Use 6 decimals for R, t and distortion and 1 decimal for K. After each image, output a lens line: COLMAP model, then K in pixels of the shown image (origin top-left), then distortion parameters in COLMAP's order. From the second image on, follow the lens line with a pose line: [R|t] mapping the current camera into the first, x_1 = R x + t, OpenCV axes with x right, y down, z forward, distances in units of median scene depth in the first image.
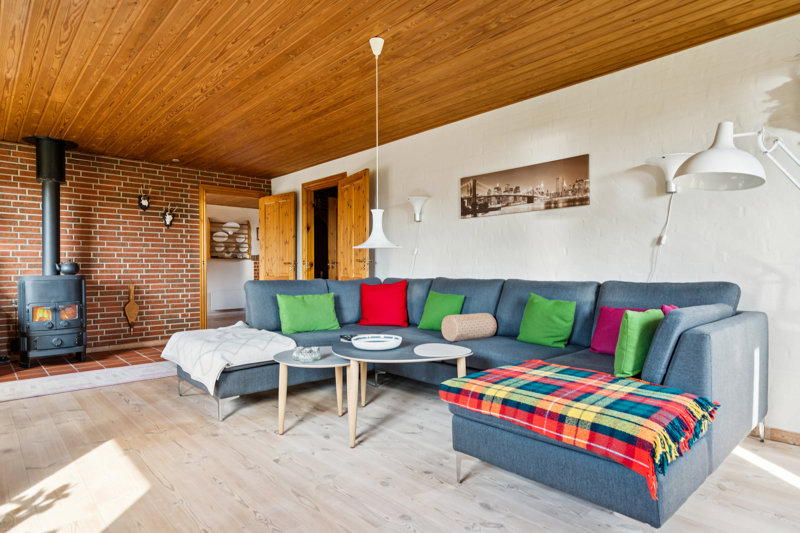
lens RADIAL K [[441.6, 0, 397.9], [0, 441.6, 268.3], [0, 0, 1]] dist [0.014535, -0.000990]
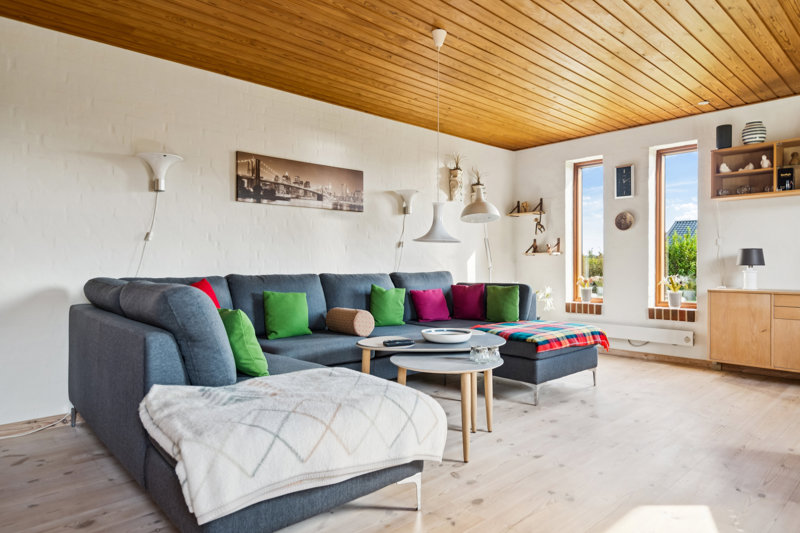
lens RADIAL K [[487.6, 0, 374.0], [0, 487.6, 268.5], [0, 0, 1]] dist [0.011033, 0.002188]
pose [[0.049404, -0.002429, 0.998776, -0.829071], [0.001169, 0.999996, 0.002374, 0.010673], [-0.998778, 0.001050, 0.049406, 0.794043]]
